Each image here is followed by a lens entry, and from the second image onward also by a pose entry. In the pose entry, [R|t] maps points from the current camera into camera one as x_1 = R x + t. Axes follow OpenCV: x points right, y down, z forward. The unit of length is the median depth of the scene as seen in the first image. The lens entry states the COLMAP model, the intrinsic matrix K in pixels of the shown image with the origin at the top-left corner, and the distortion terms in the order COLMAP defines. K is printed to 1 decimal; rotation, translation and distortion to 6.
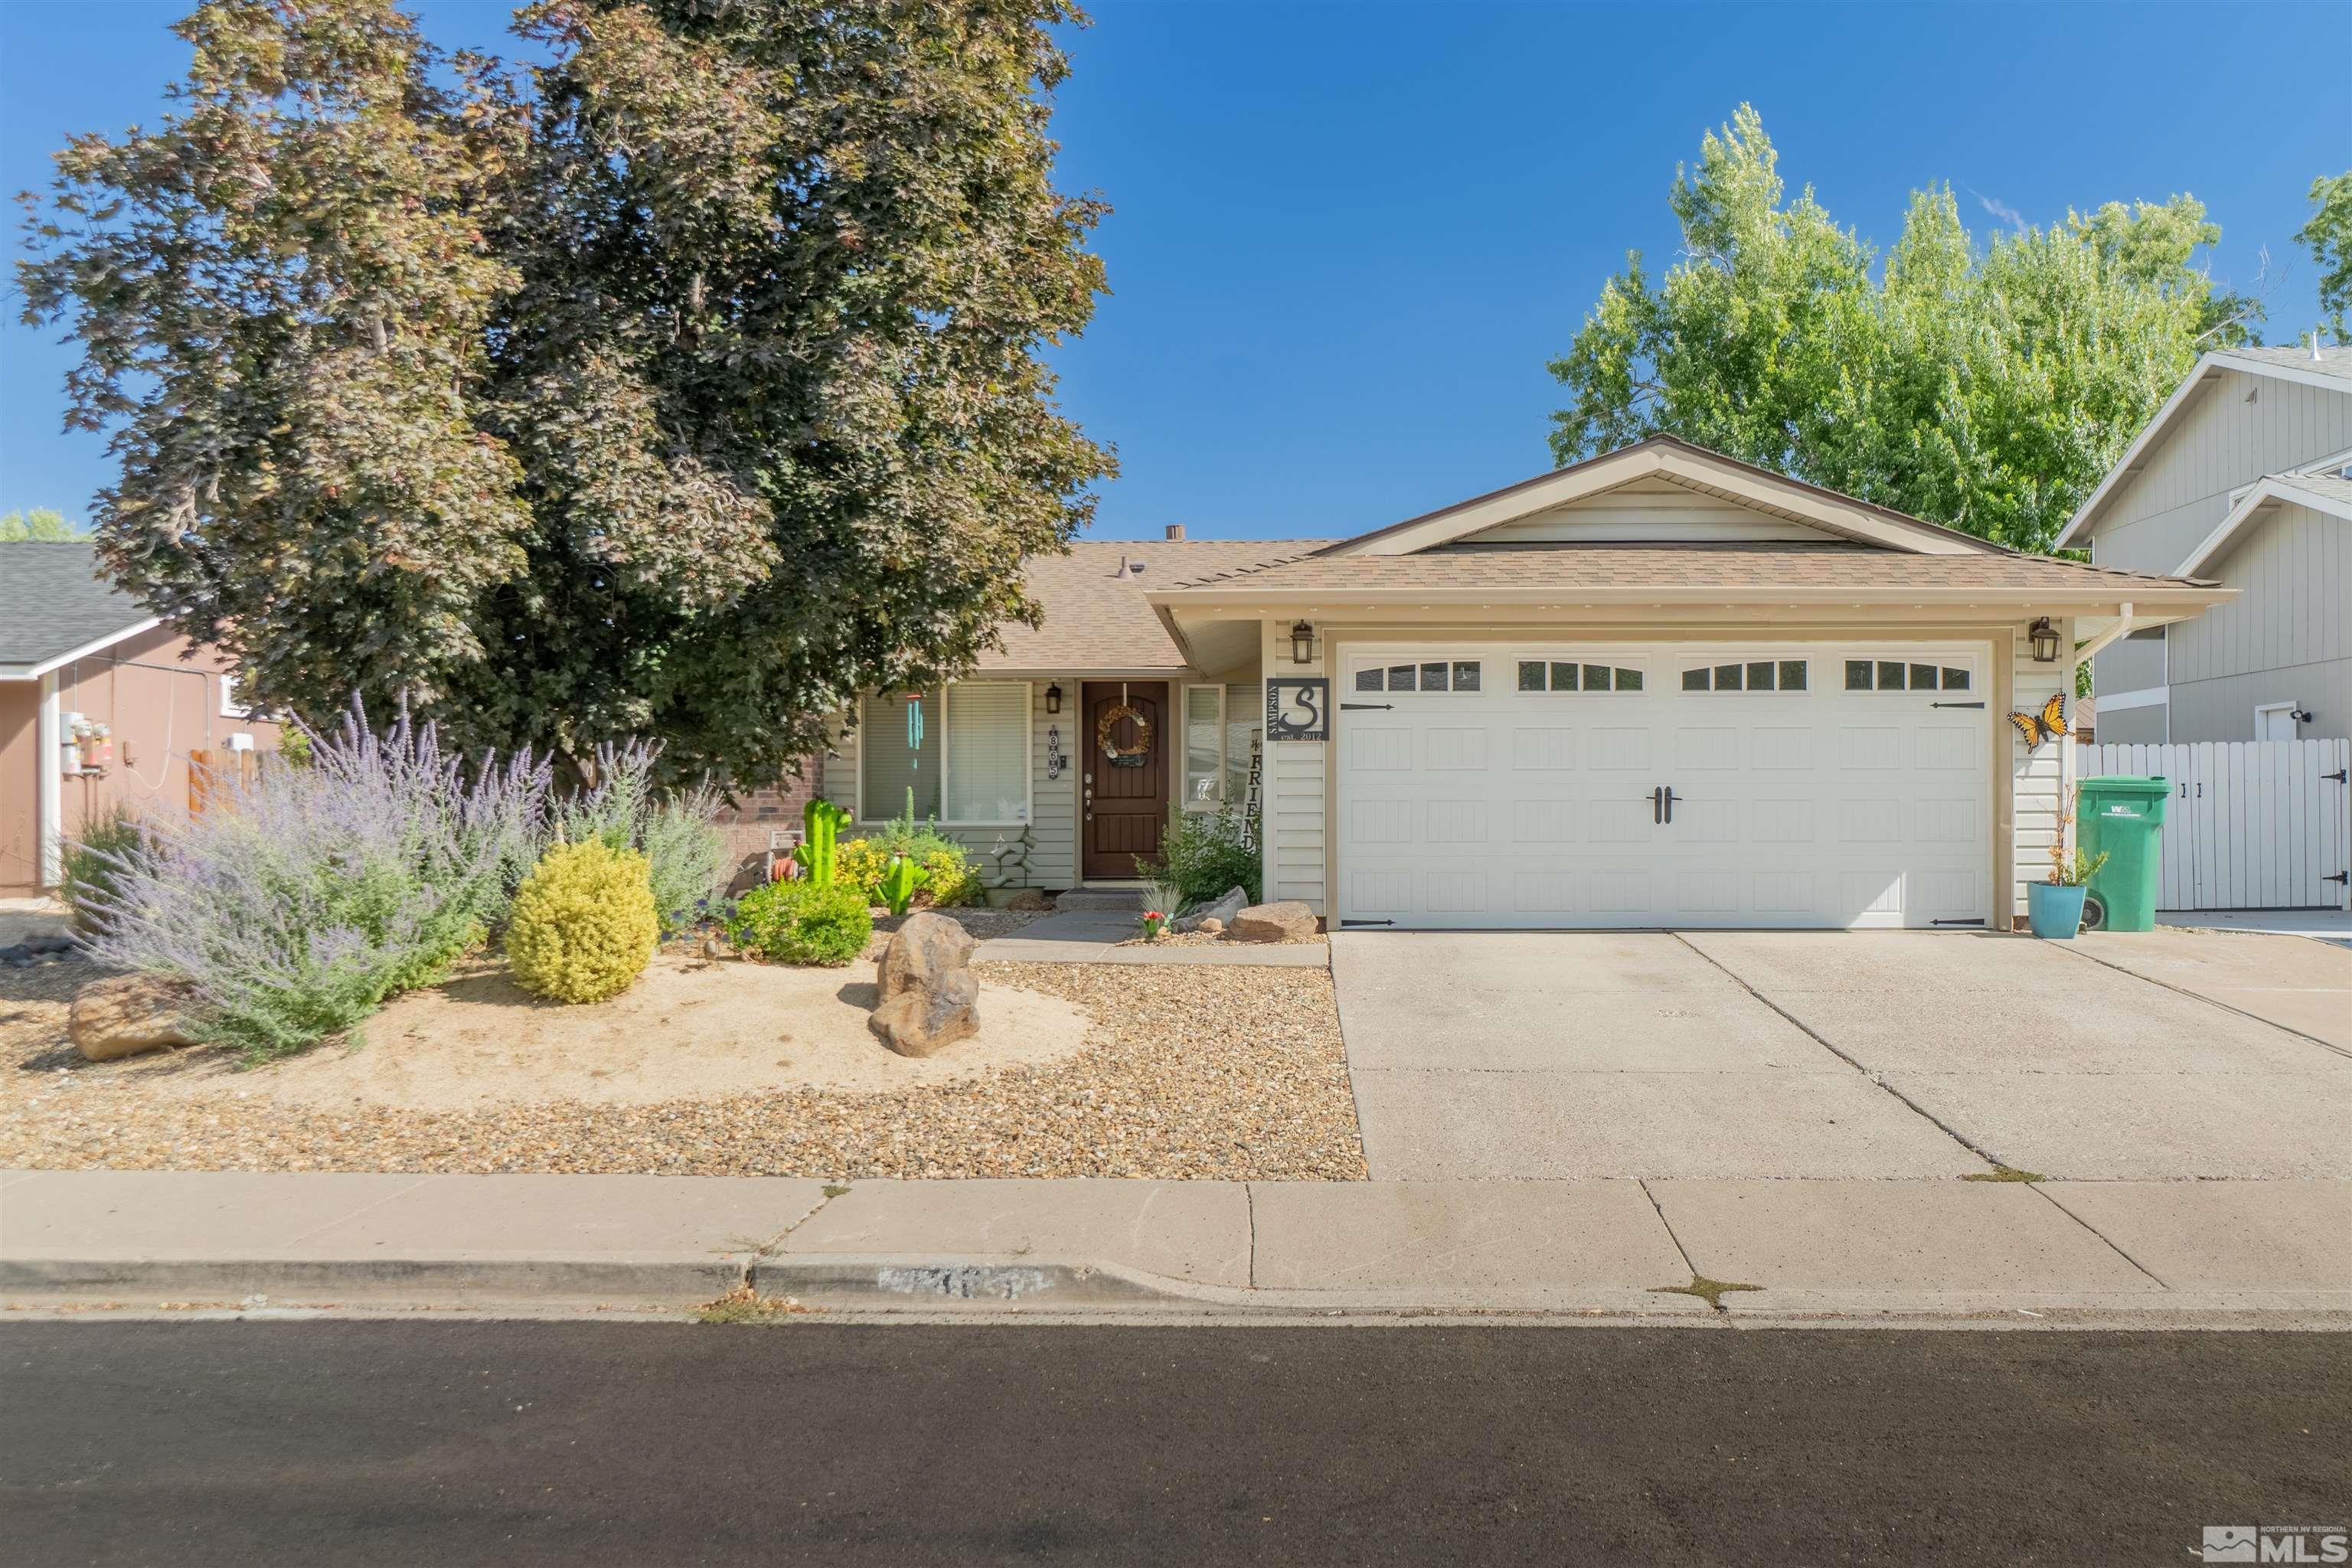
lens RADIAL K [[1883.9, 0, 1176.0], [0, 1883.9, 784.0], [0, 0, 1]] dist [-0.014649, -0.003667]
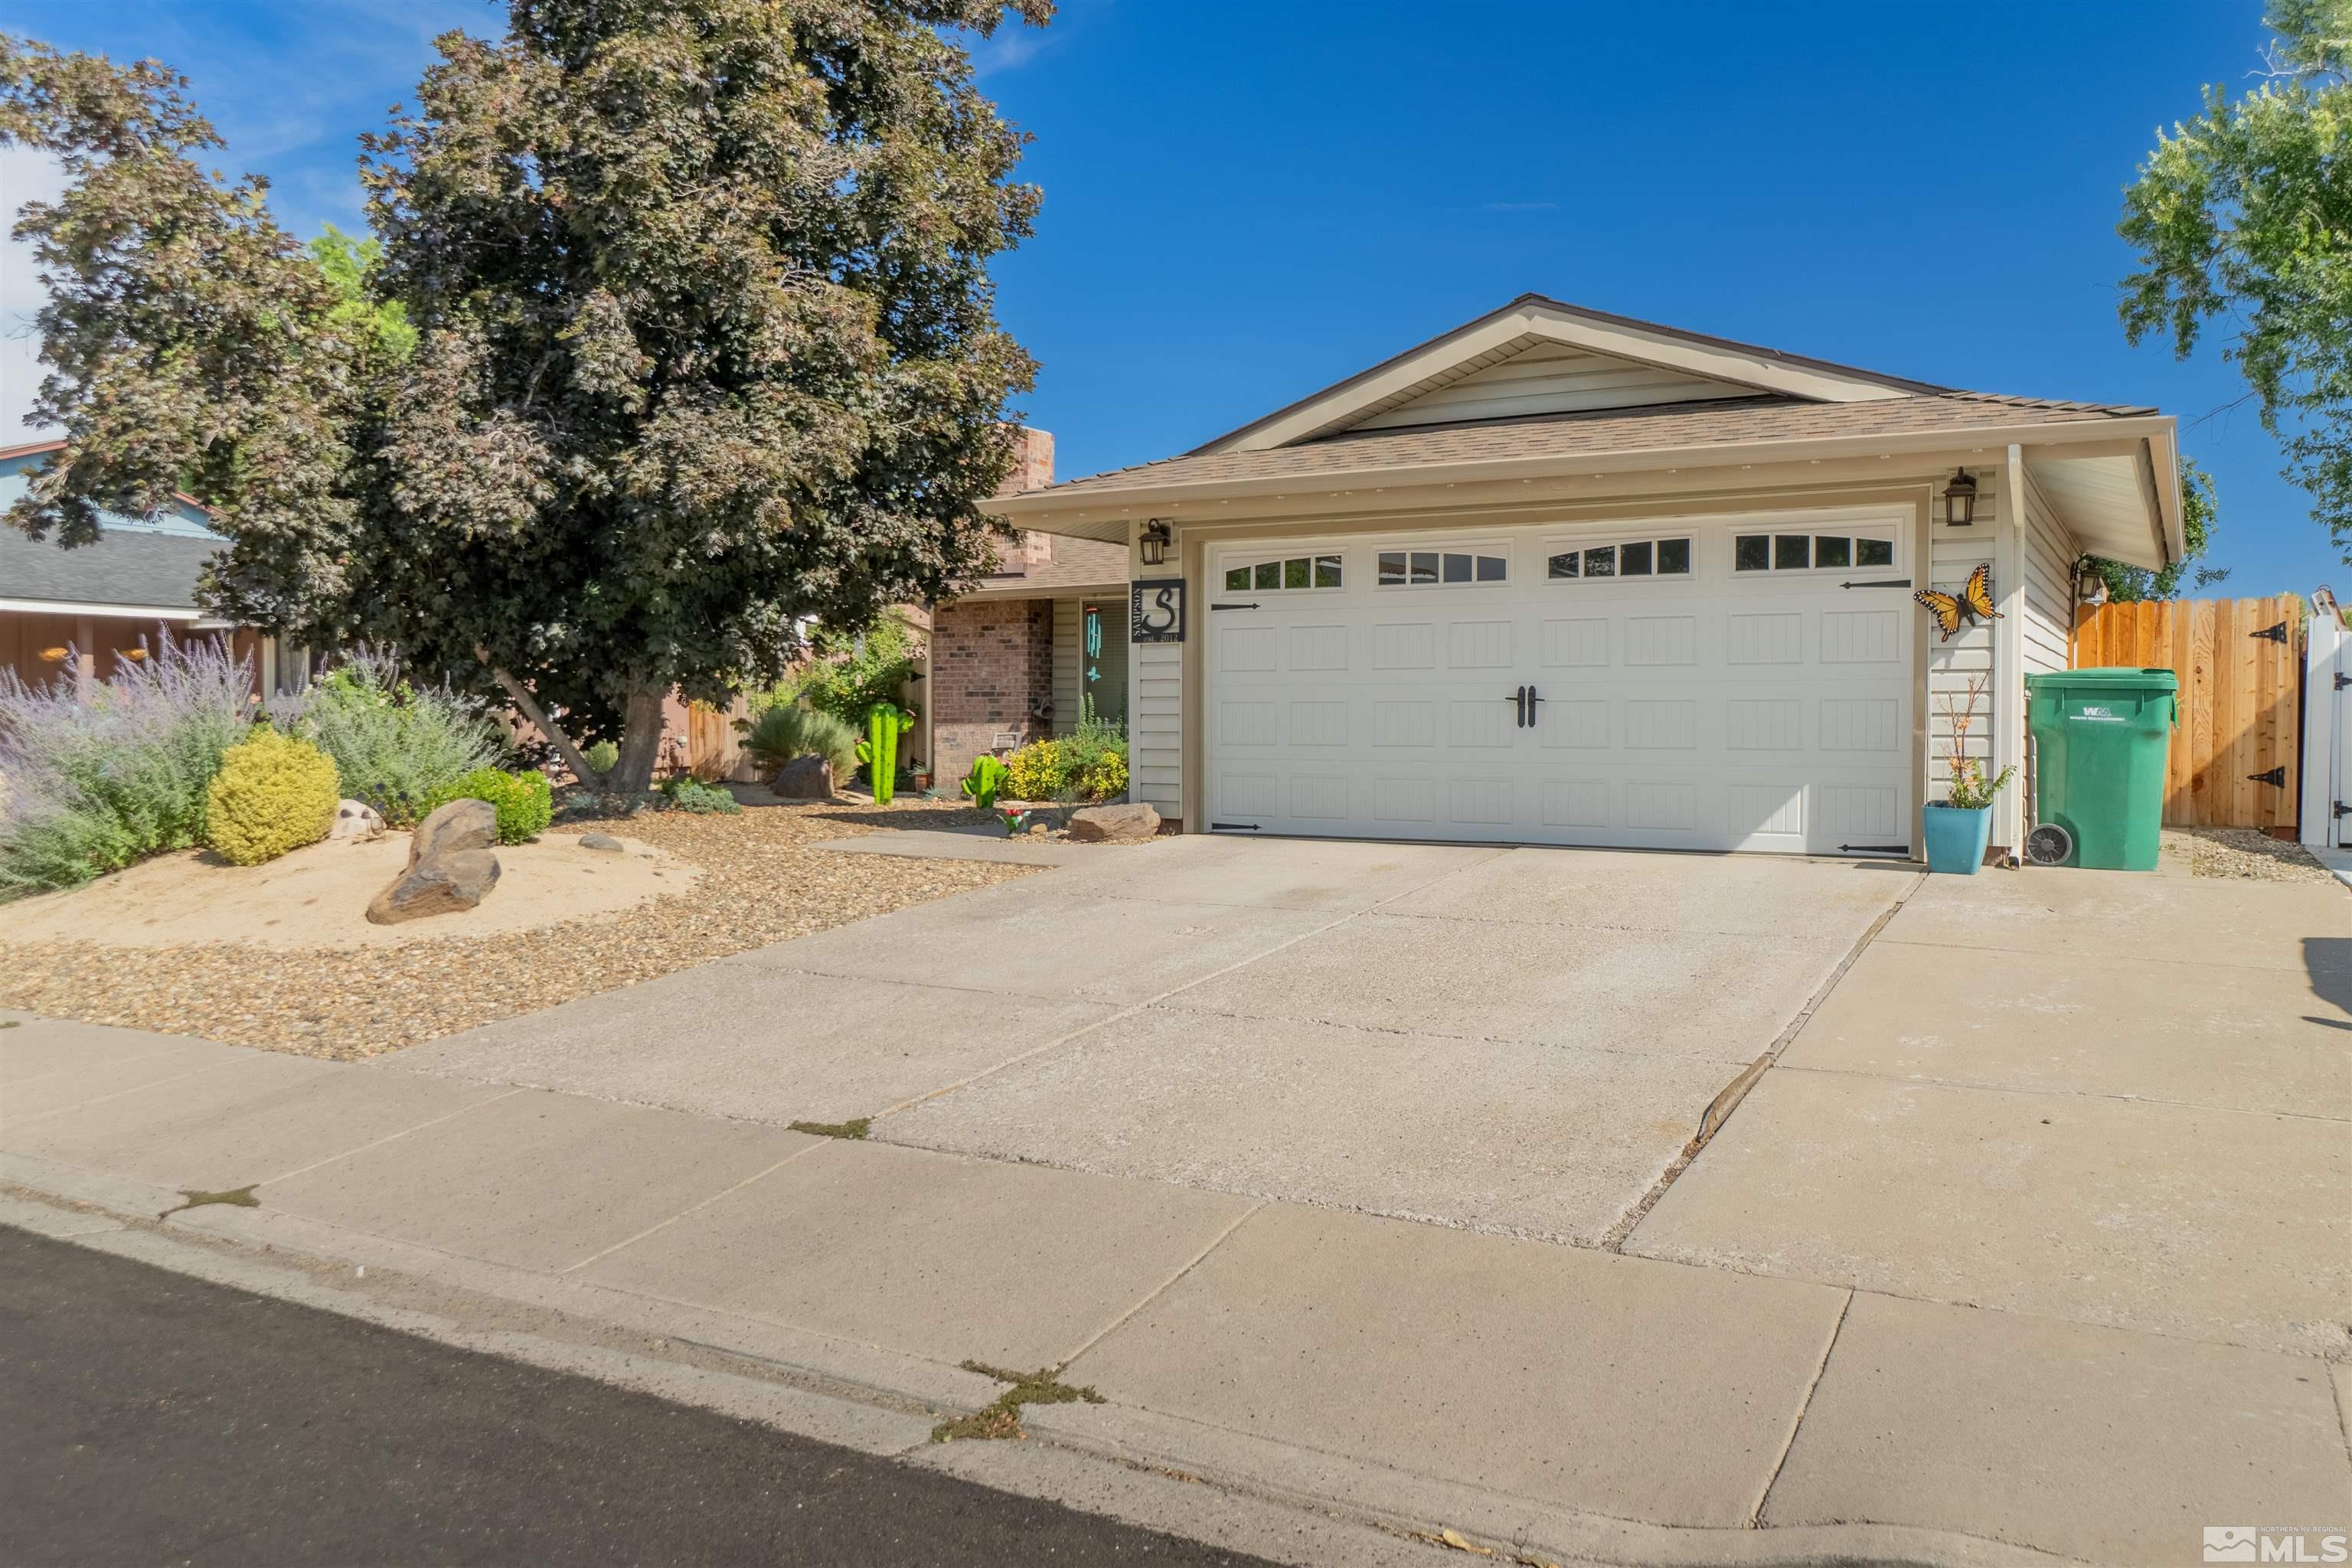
lens RADIAL K [[1695.8, 0, 1175.6], [0, 1695.8, 722.4], [0, 0, 1]] dist [-0.007887, -0.005316]
pose [[0.886347, 0.003464, -0.463008, 0.486444], [0.003290, 0.999900, 0.013779, 0.007043], [0.463010, -0.013736, 0.886247, 0.203545]]
